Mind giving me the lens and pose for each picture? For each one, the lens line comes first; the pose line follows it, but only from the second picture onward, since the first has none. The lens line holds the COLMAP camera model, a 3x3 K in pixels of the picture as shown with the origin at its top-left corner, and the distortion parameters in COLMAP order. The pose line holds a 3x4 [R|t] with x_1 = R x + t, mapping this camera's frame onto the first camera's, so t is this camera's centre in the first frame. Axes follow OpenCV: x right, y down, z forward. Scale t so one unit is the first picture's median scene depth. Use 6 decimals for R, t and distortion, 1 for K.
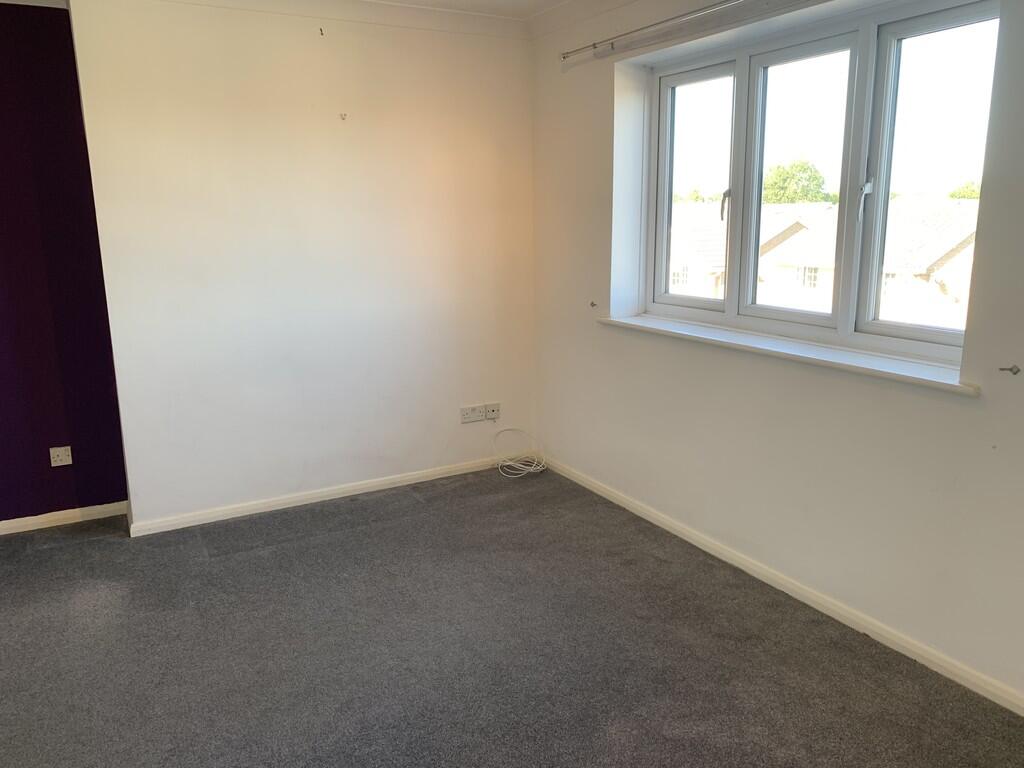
lens RADIAL K [[785.9, 0, 513.7], [0, 785.9, 372.1], [0, 0, 1]] dist [0.068168, -0.105248]
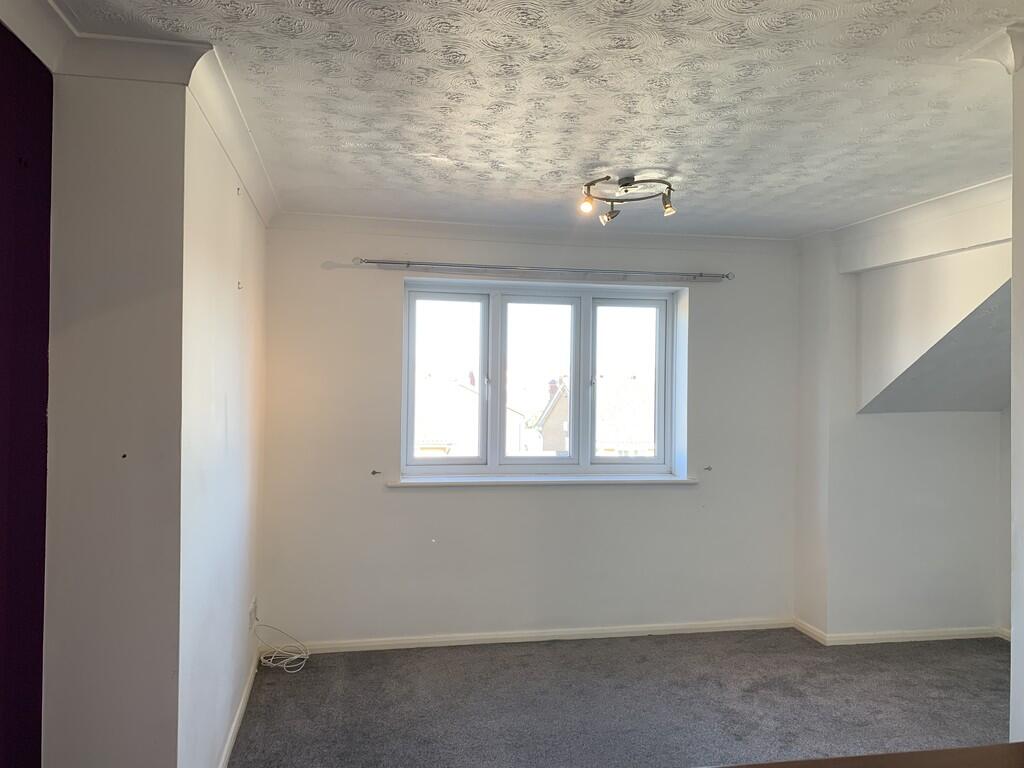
lens RADIAL K [[785.9, 0, 513.7], [0, 785.9, 372.1], [0, 0, 1]] dist [0.068168, -0.105248]
pose [[0.285233, 0.023075, 0.958180, -0.961391], [0.172671, 0.982116, -0.075053, -0.113892], [-0.942776, 0.186857, 0.276147, 0.503387]]
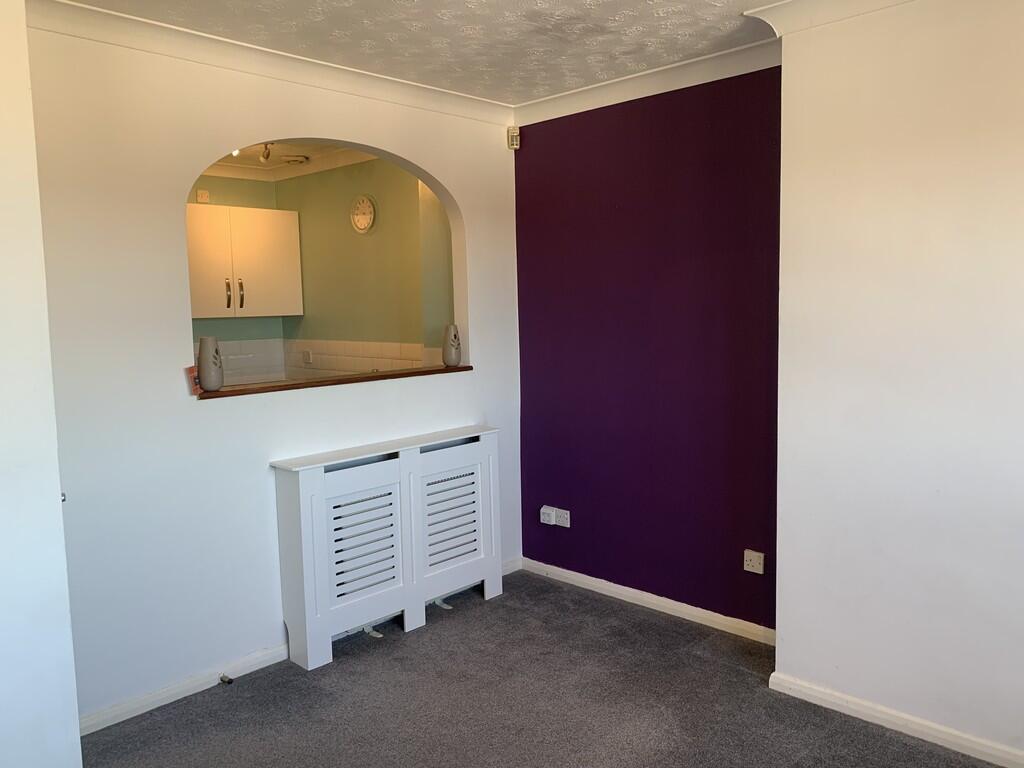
lens RADIAL K [[785.9, 0, 513.7], [0, 785.9, 372.1], [0, 0, 1]] dist [0.068168, -0.105248]
pose [[0.296729, 0.095913, -0.950133, 0.167074], [-0.177613, 0.983126, 0.043775, -0.091413], [0.938299, 0.155767, 0.308758, 0.443543]]
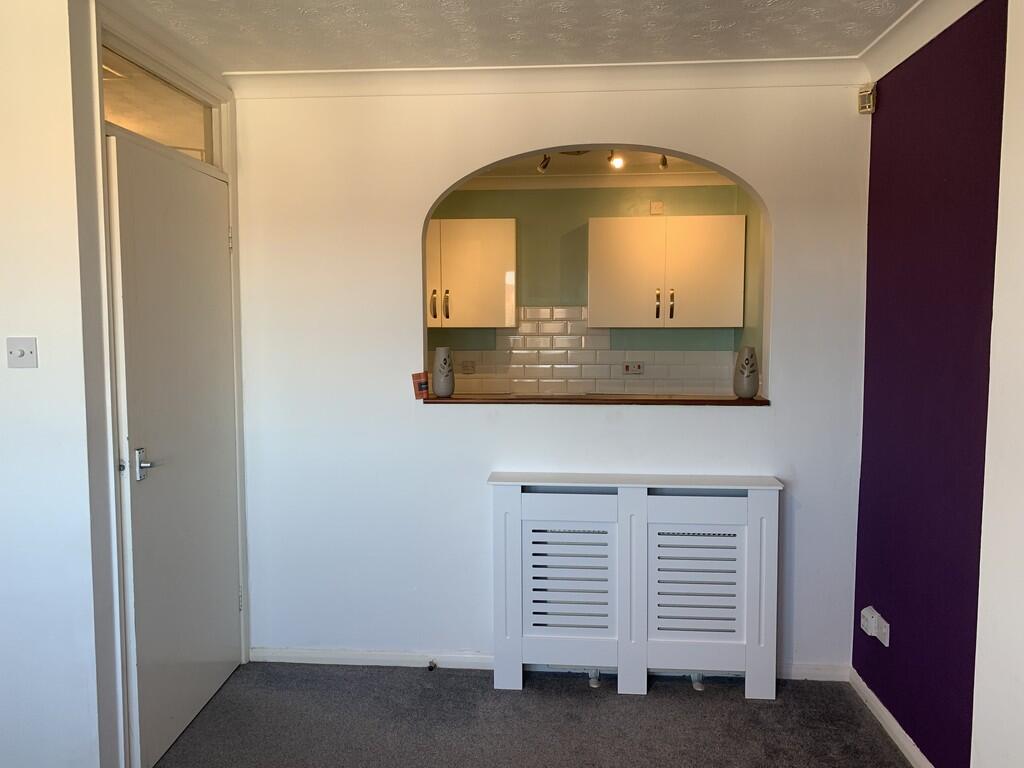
lens RADIAL K [[790.2, 0, 518.2], [0, 790.2, 370.3], [0, 0, 1]] dist [0.069335, -0.091624]
pose [[-0.543542, 0.077446, -0.835802, -0.003244], [-0.161511, 0.967478, 0.194682, -0.193093], [0.823697, 0.240809, -0.513356, 0.910340]]
